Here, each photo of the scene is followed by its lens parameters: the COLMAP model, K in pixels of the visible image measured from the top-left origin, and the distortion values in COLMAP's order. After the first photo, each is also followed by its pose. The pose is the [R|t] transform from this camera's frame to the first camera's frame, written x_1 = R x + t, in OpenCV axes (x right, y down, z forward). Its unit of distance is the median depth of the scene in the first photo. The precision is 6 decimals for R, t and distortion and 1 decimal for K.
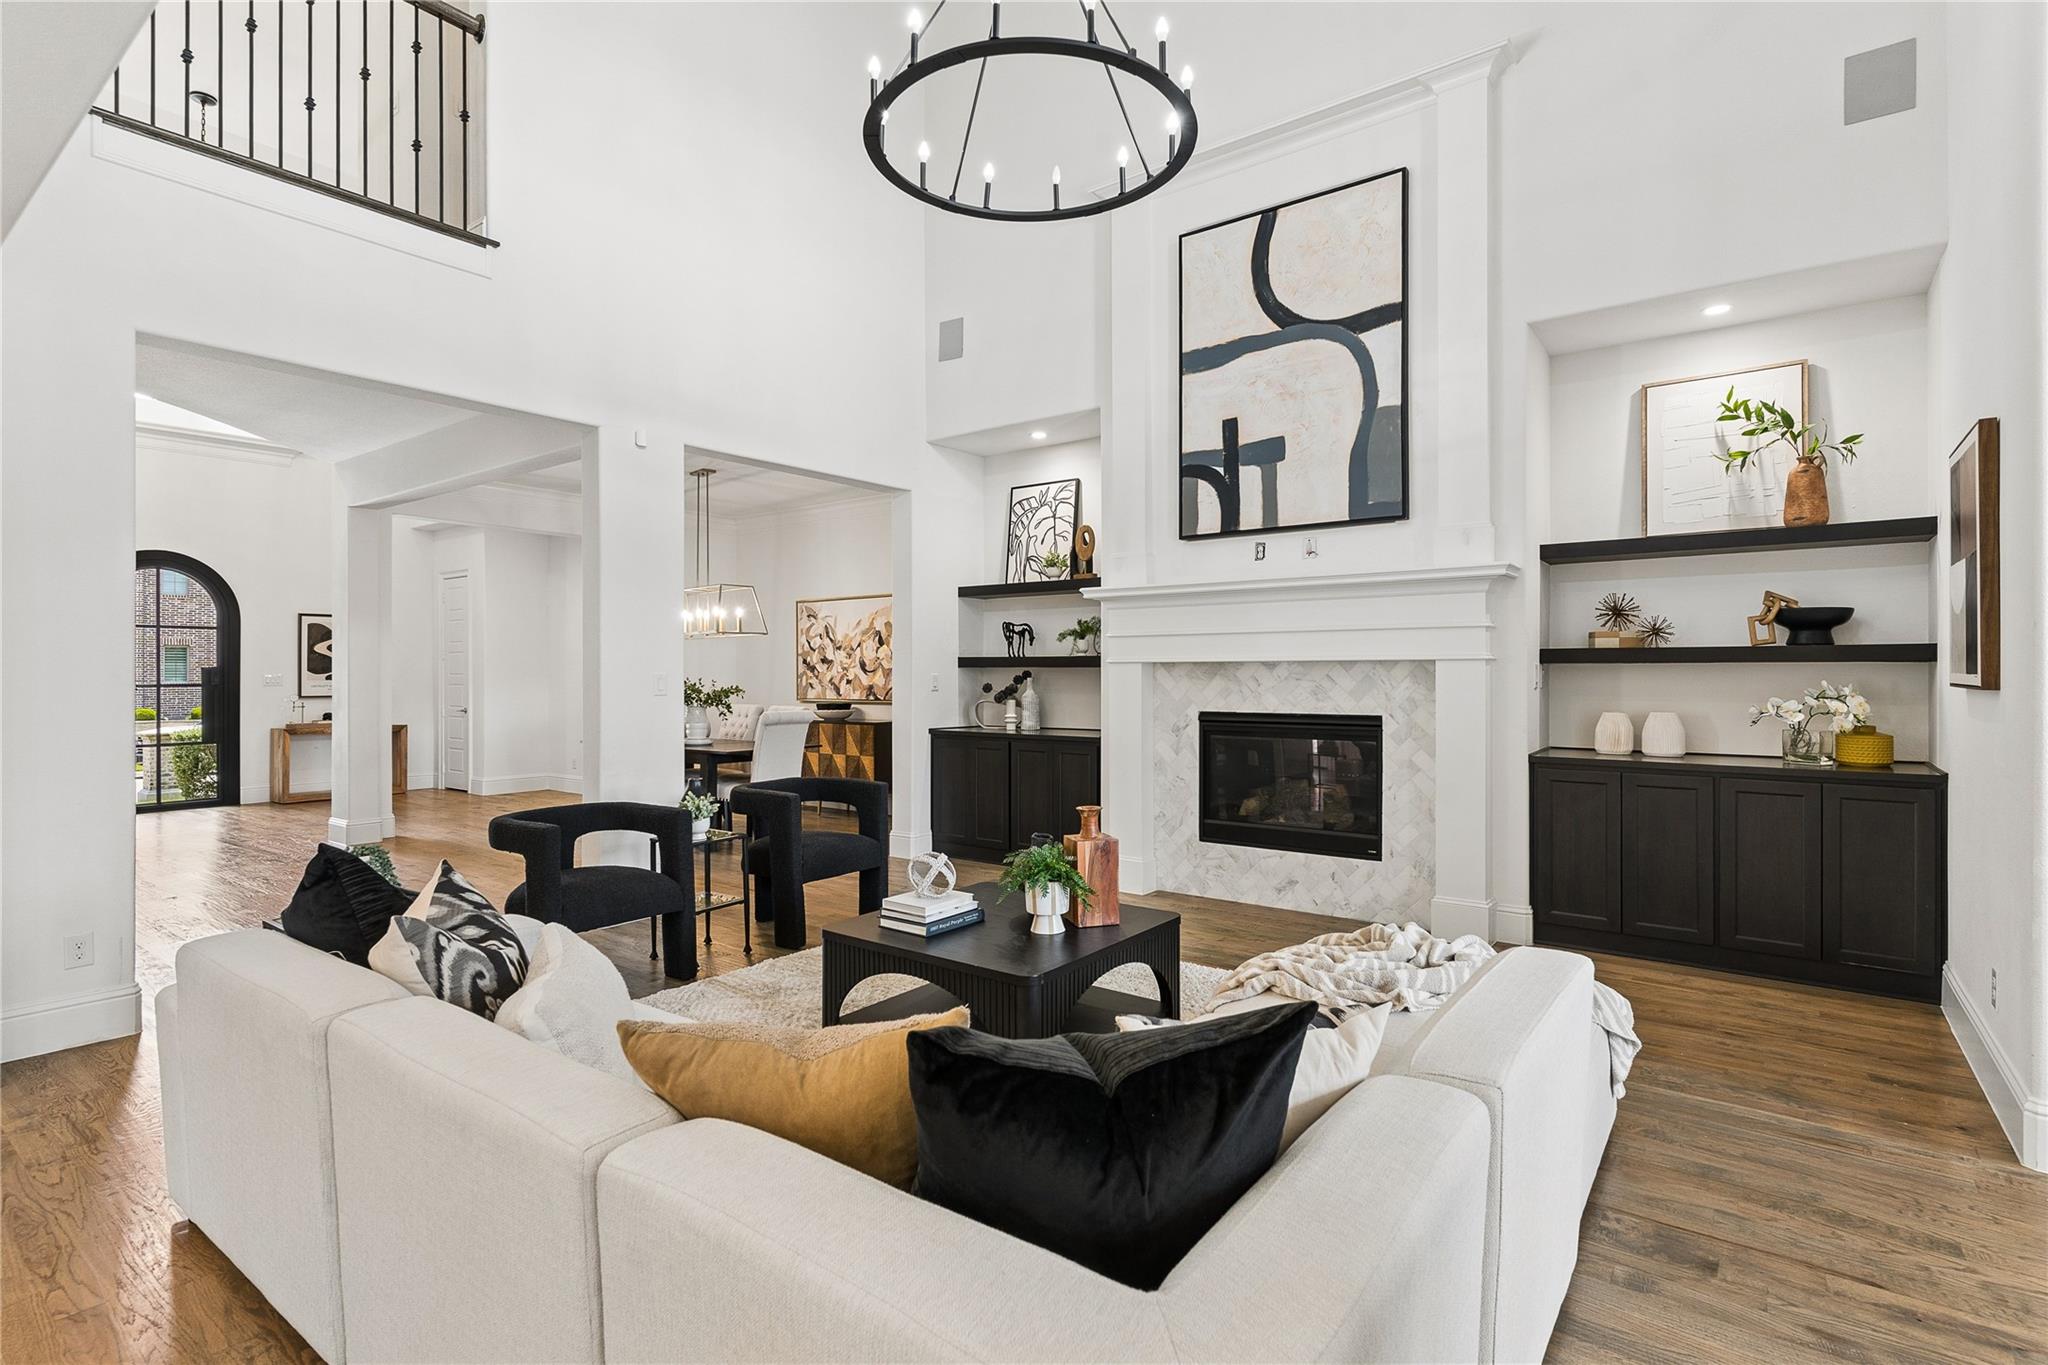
lens RADIAL K [[989.0, 0, 1023.0], [0, 989.0, 671.5], [0, 0, 1]] dist [0.002068, 0.000388]
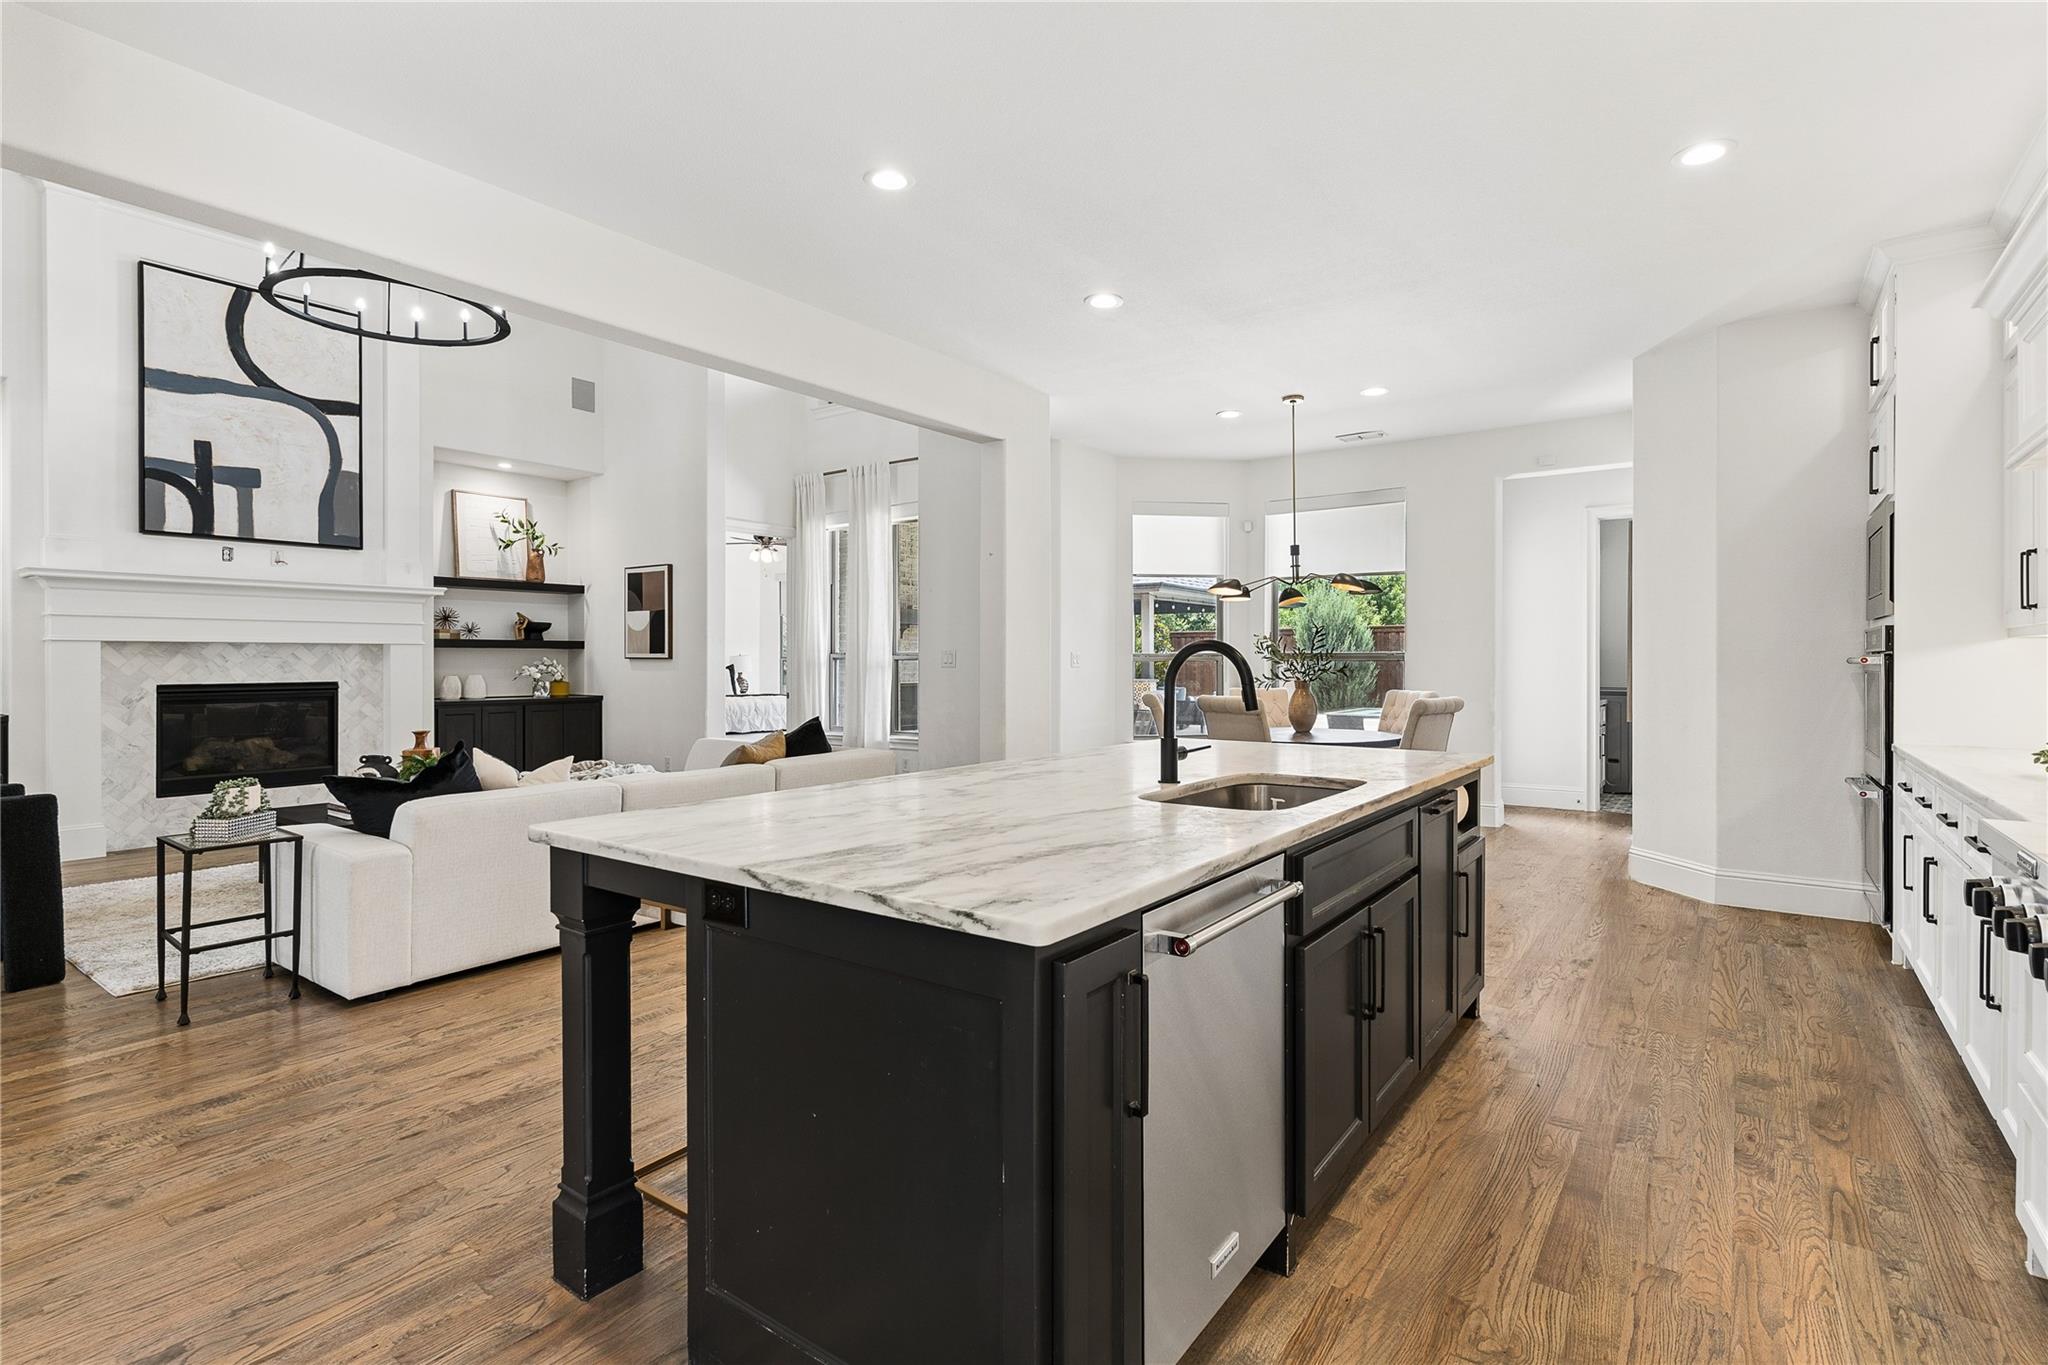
lens RADIAL K [[989.0, 0, 1028.5], [0, 989.0, 673.8], [0, 0, 1]] dist [0.002068, 0.000388]
pose [[-0.020670, -0.012890, 0.999703, -1.085617], [-0.003465, 0.999912, 0.012822, 0.010505], [-0.999780, -0.003199, -0.020713, 0.015642]]
